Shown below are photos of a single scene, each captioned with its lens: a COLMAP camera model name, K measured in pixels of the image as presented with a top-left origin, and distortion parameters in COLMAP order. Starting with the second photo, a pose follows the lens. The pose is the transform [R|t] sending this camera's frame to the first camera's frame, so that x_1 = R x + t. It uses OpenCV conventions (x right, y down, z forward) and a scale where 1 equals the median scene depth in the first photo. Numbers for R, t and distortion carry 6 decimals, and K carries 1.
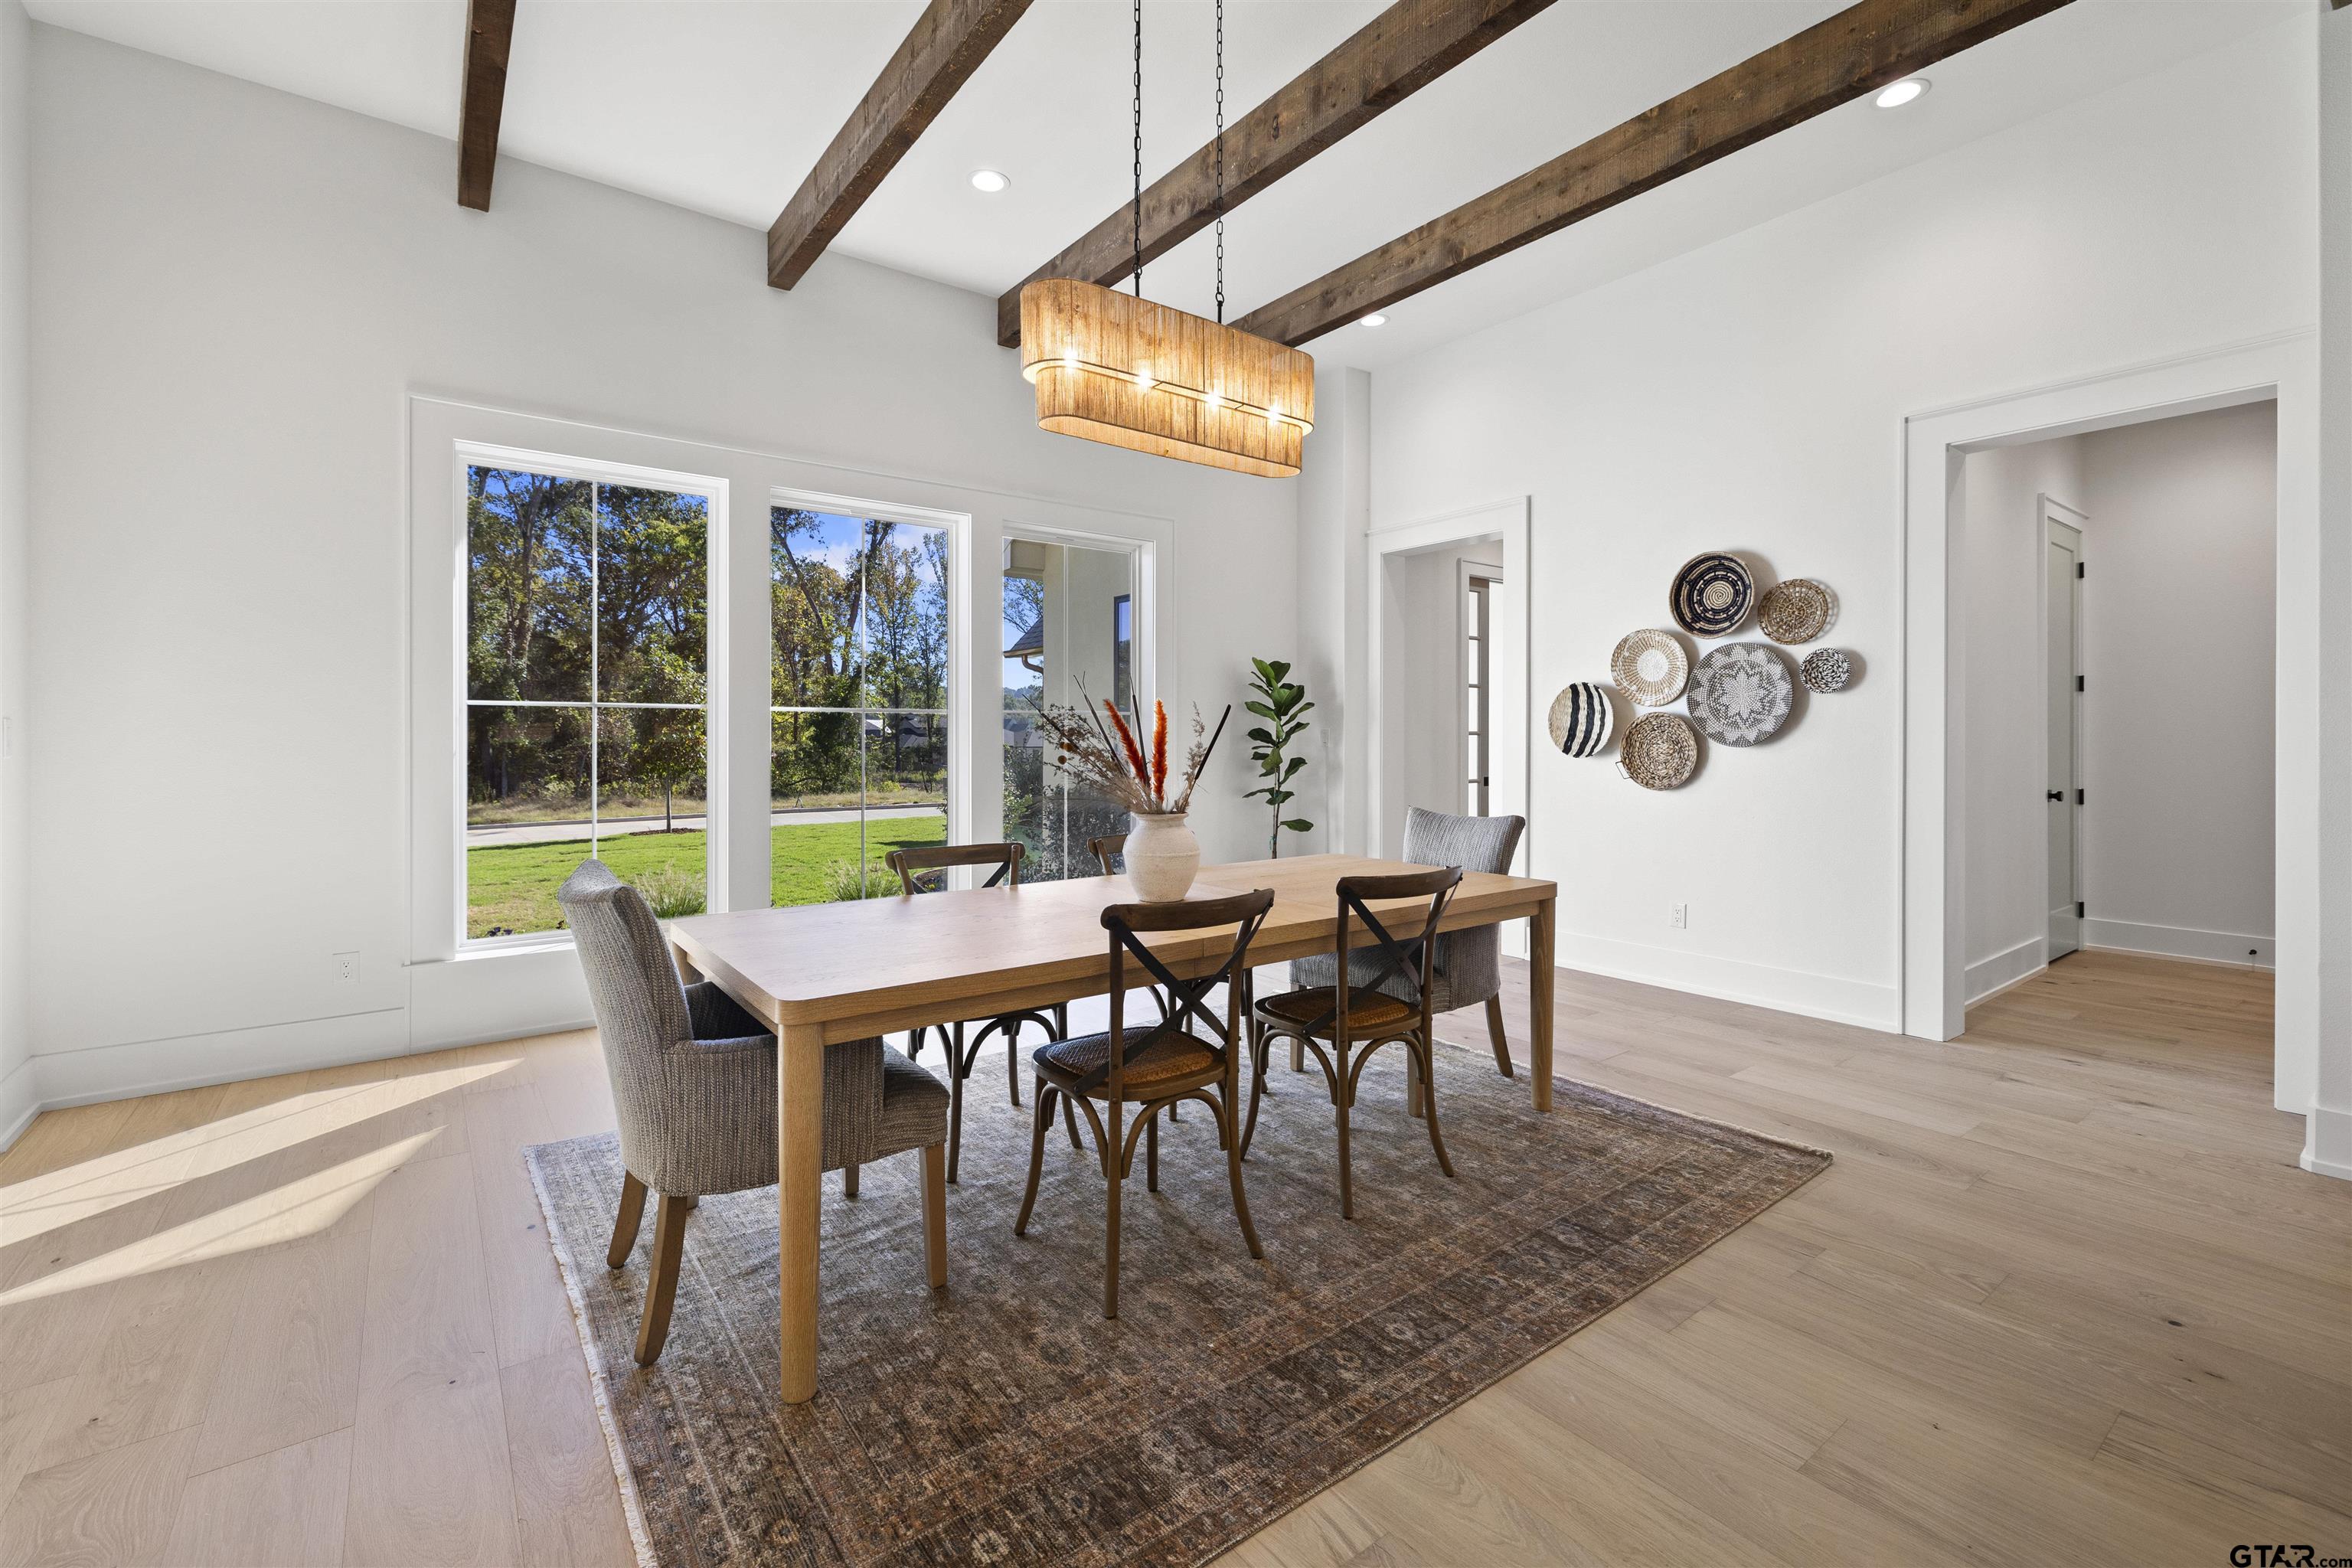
lens RADIAL K [[1005.5, 0, 1170.8], [0, 1005.5, 740.7], [0, 0, 1]] dist [0.001426, 0.000249]
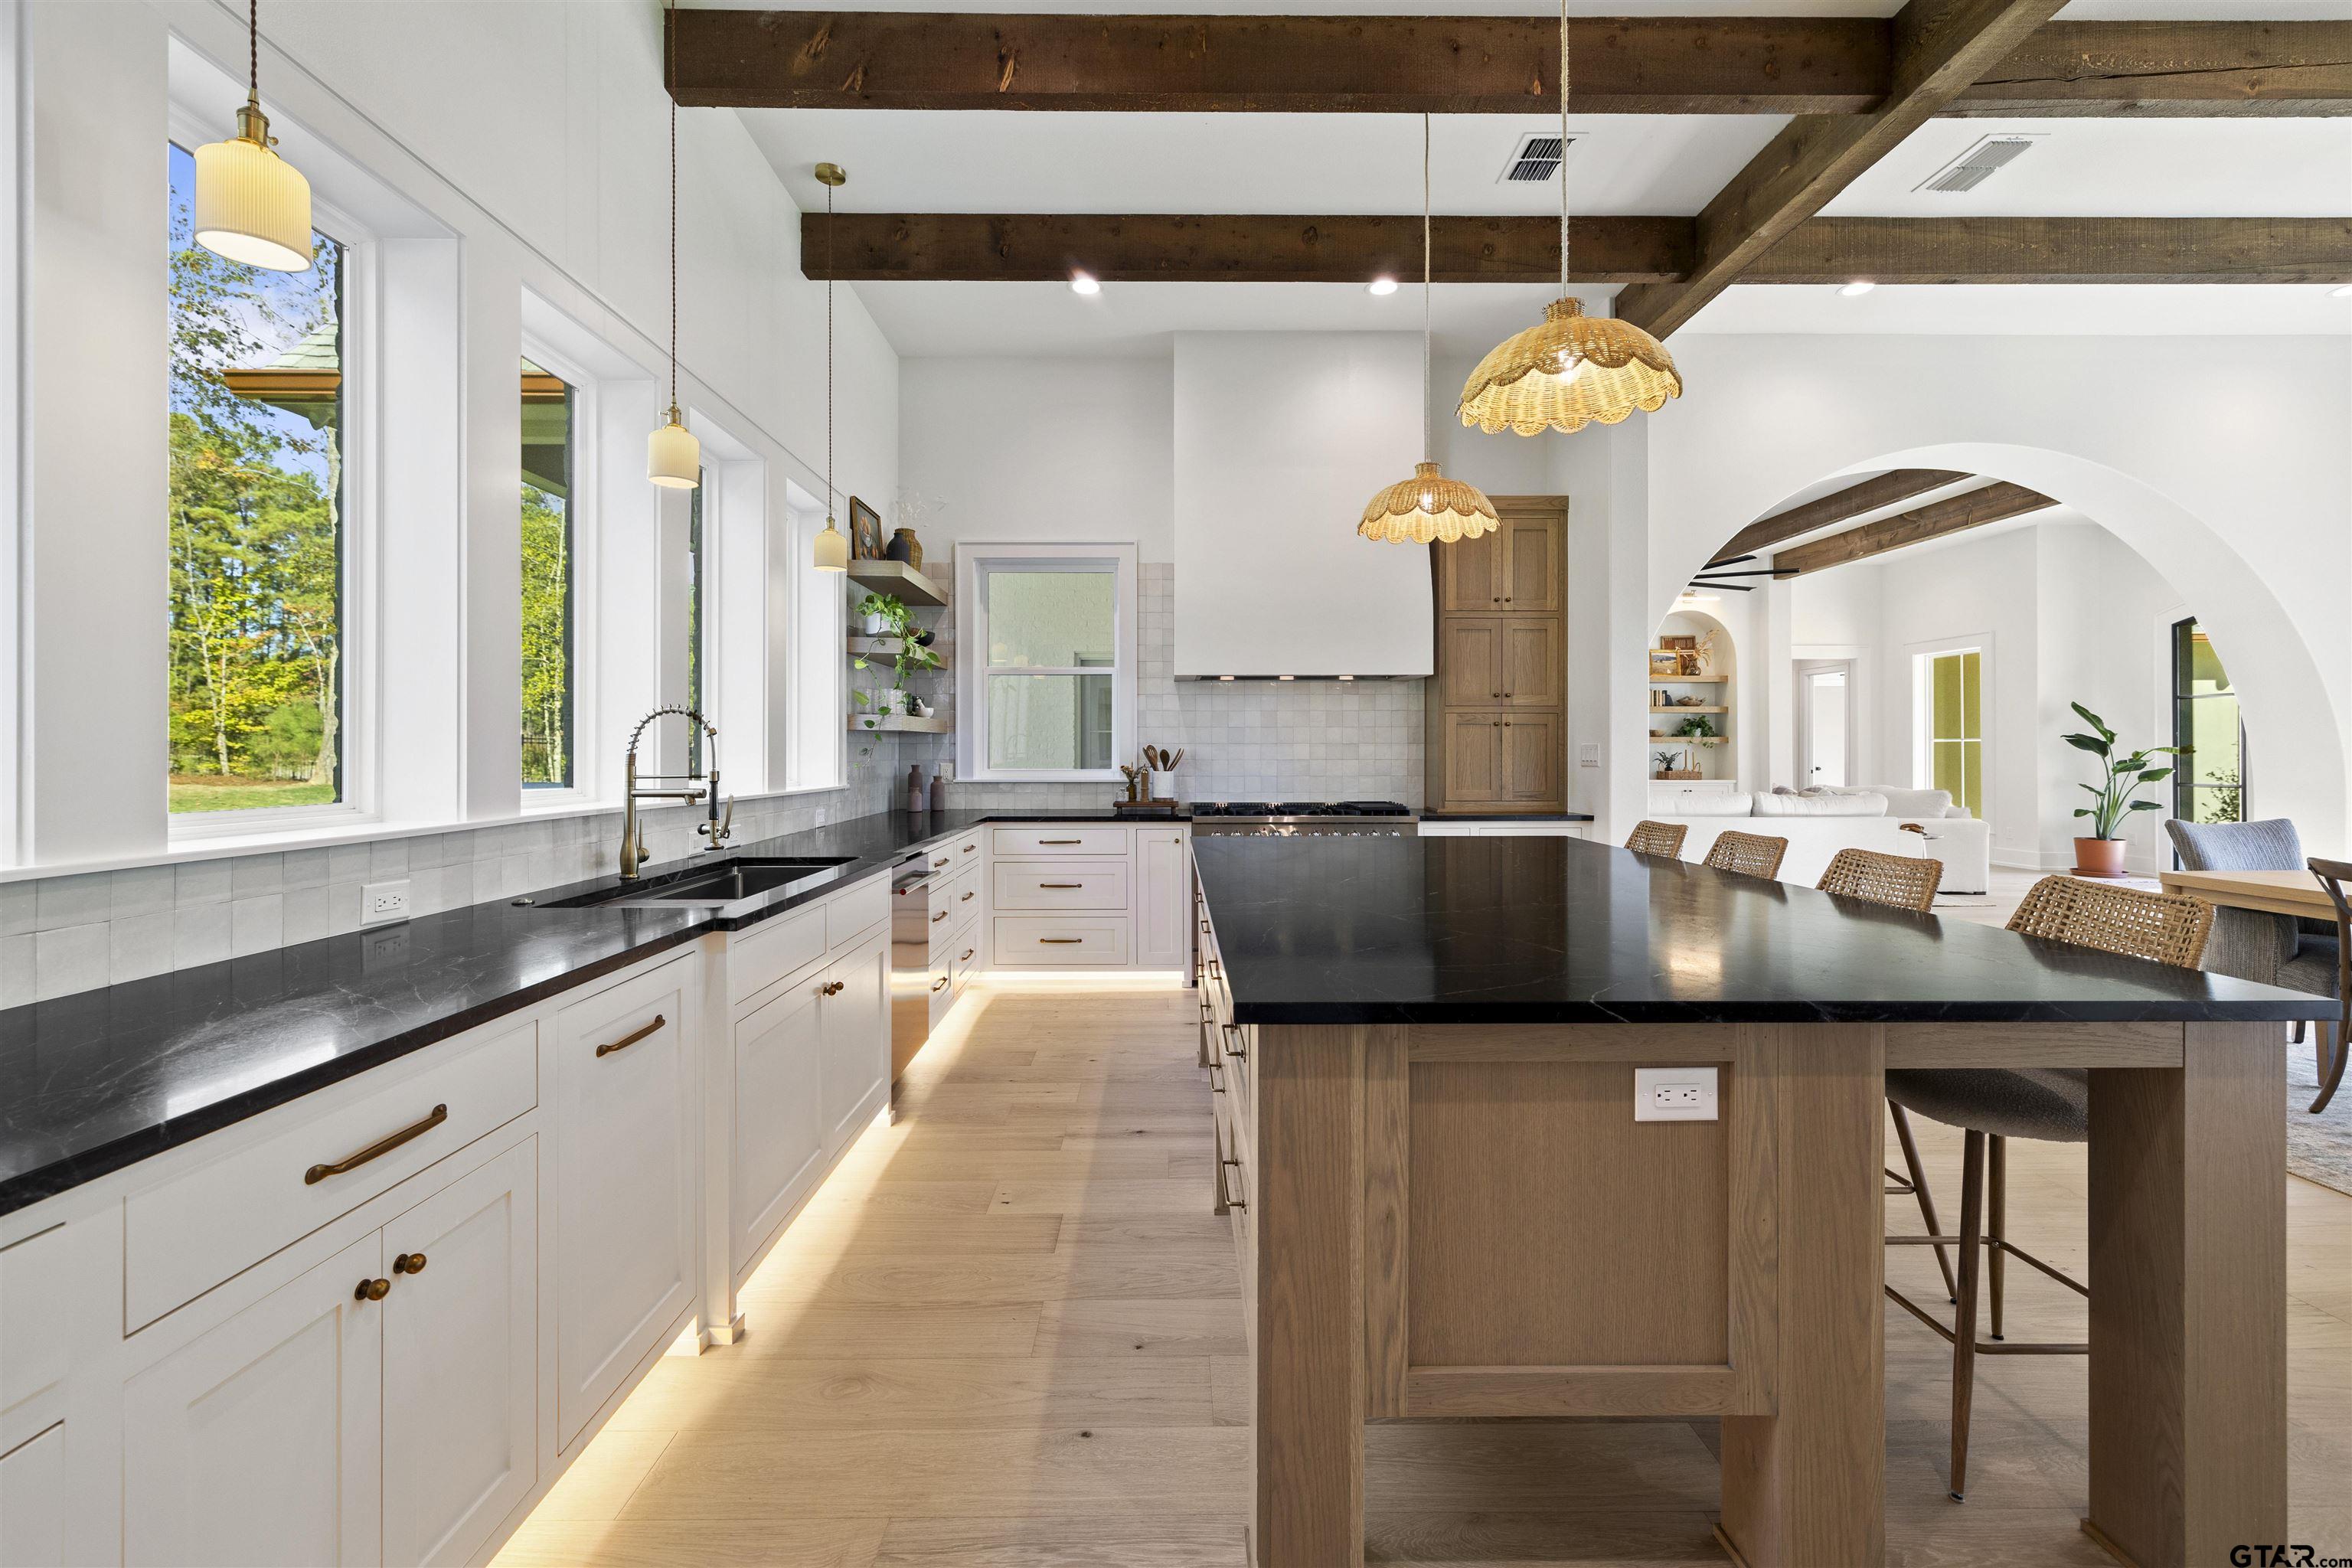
lens RADIAL K [[996.2, 0, 1166.7], [0, 996.2, 756.6], [0, 0, 1]] dist [0.002255, 0.000702]
pose [[-0.588405, -0.003070, -0.808560, 0.988065], [-0.007815, 0.999968, 0.001890, 0.004581], [0.808528, 0.007431, -0.588410, 0.192248]]
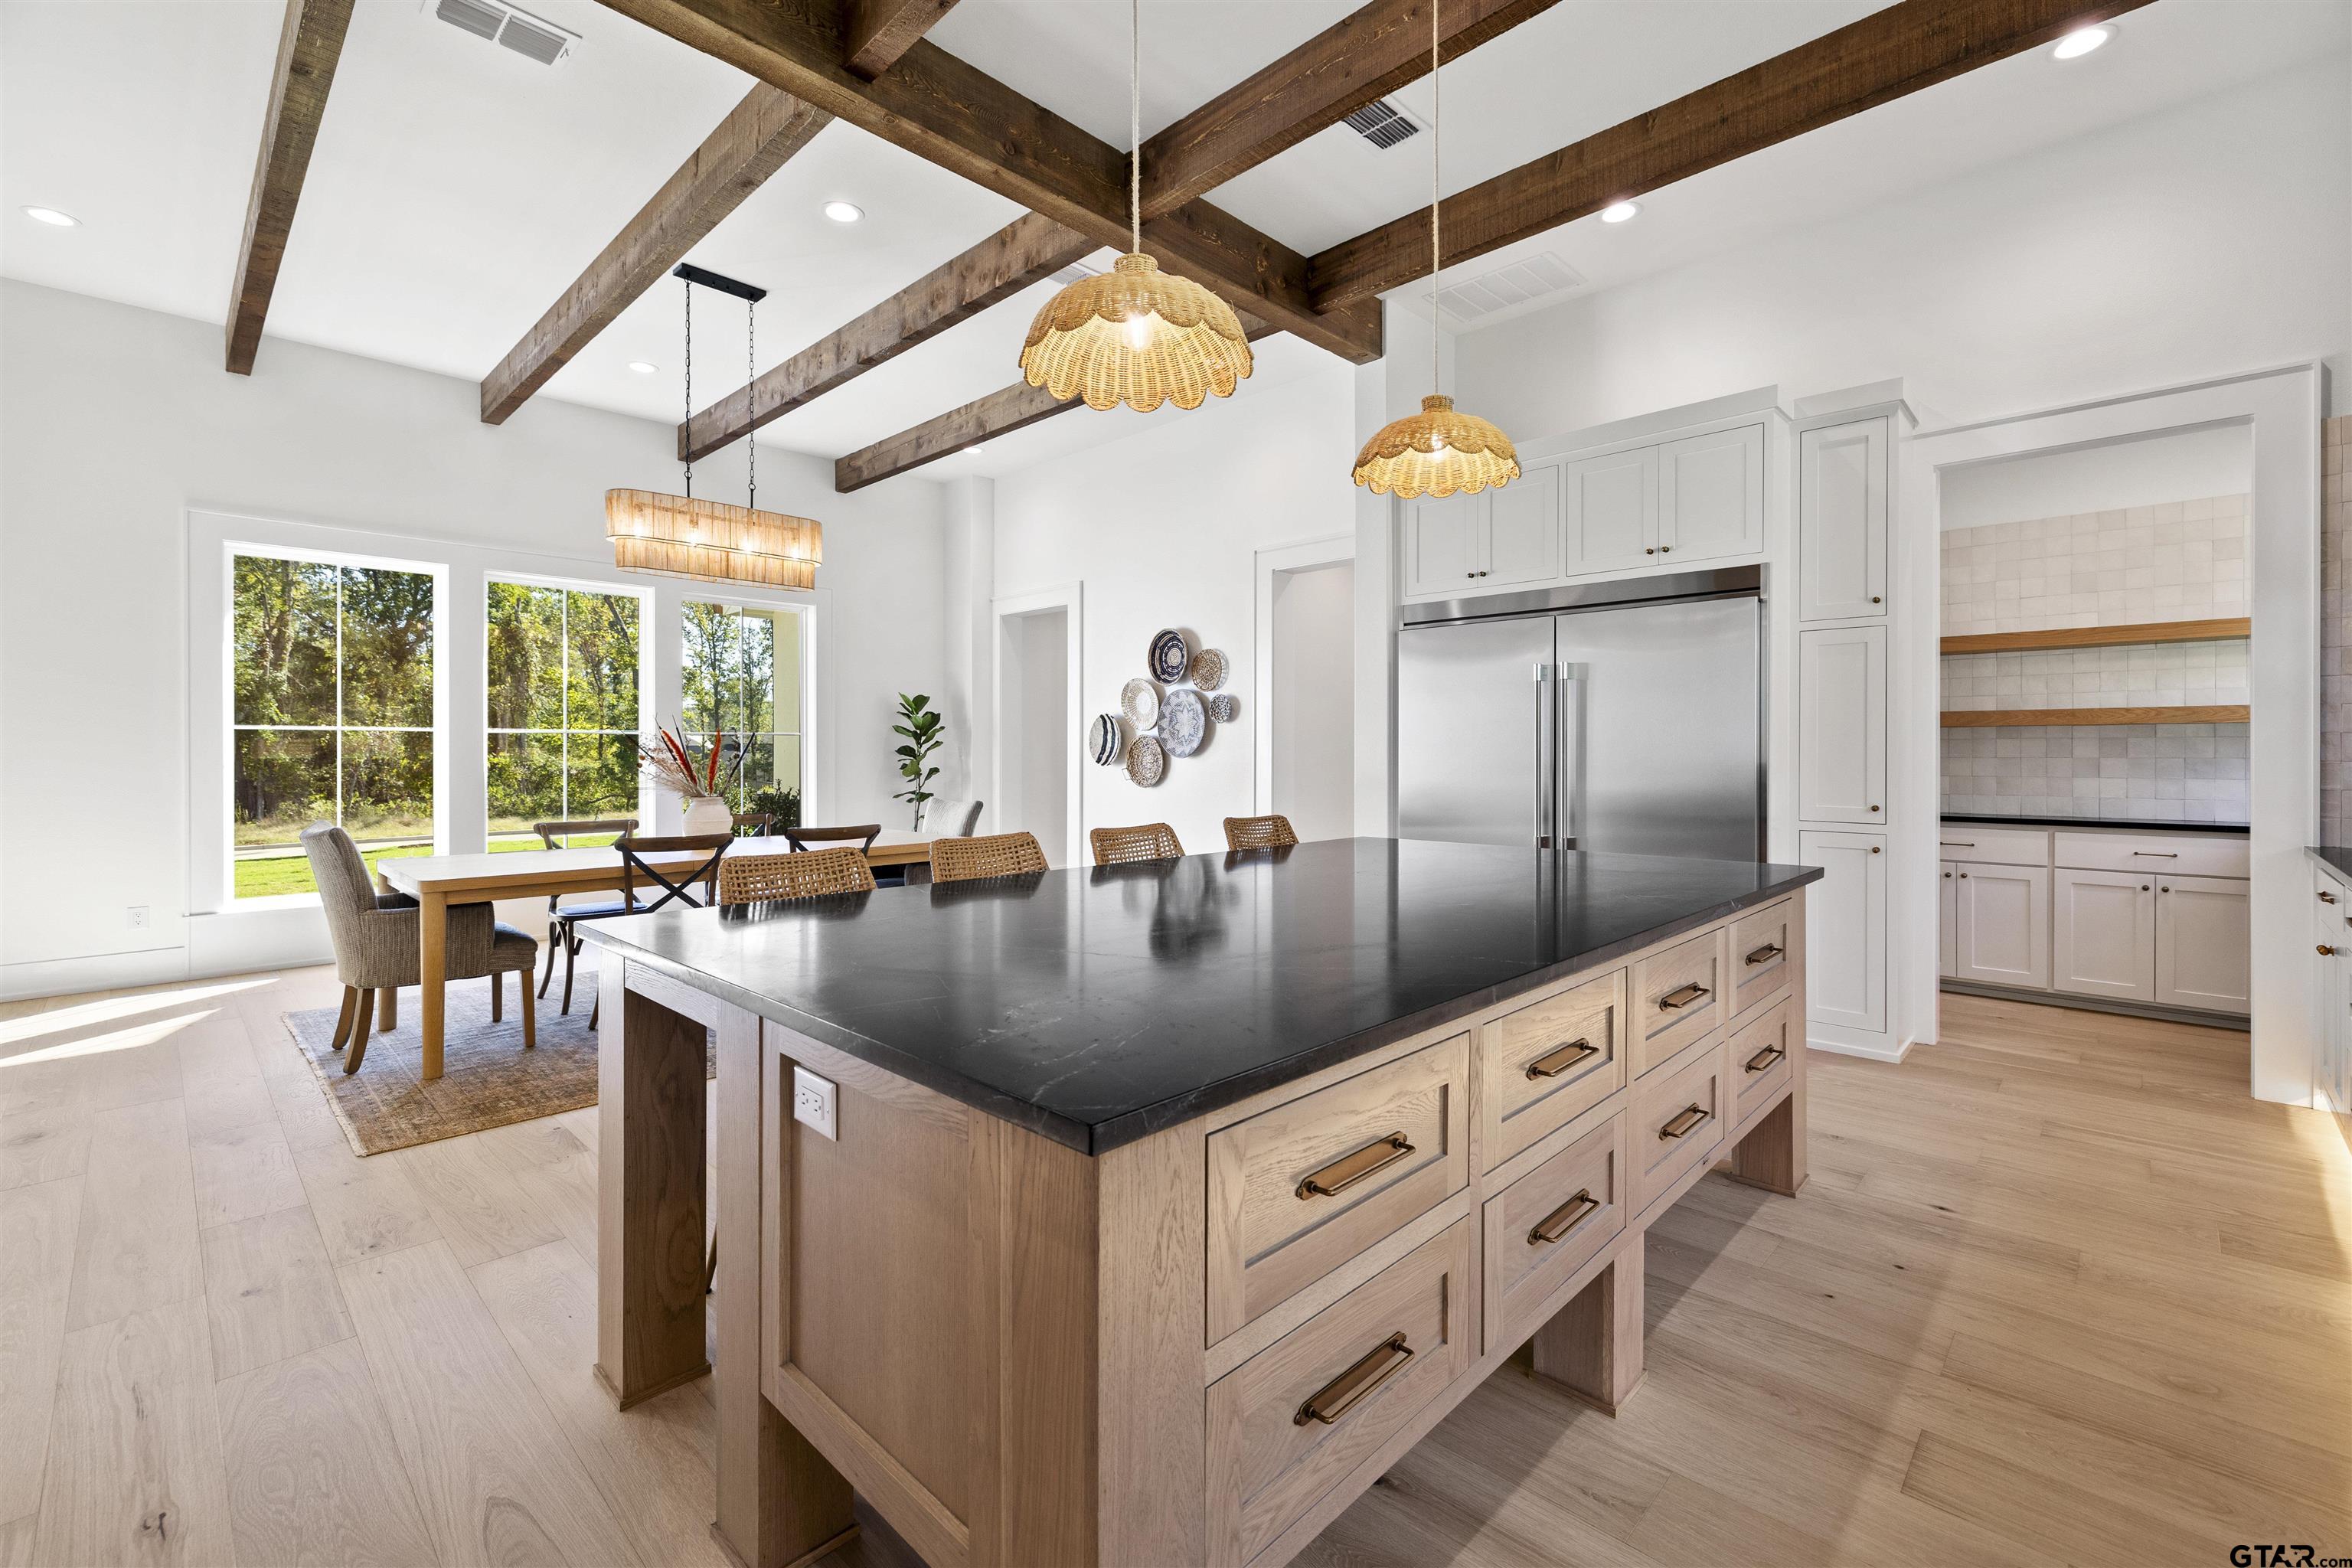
lens RADIAL K [[996.2, 0, 1166.7], [0, 996.2, 756.6], [0, 0, 1]] dist [0.002255, 0.000702]
pose [[0.988417, -0.002161, 0.151748, 0.297660], [0.002139, 0.999998, 0.000312, 0.003408], [-0.151749, 0.000016, 0.988419, -0.456420]]
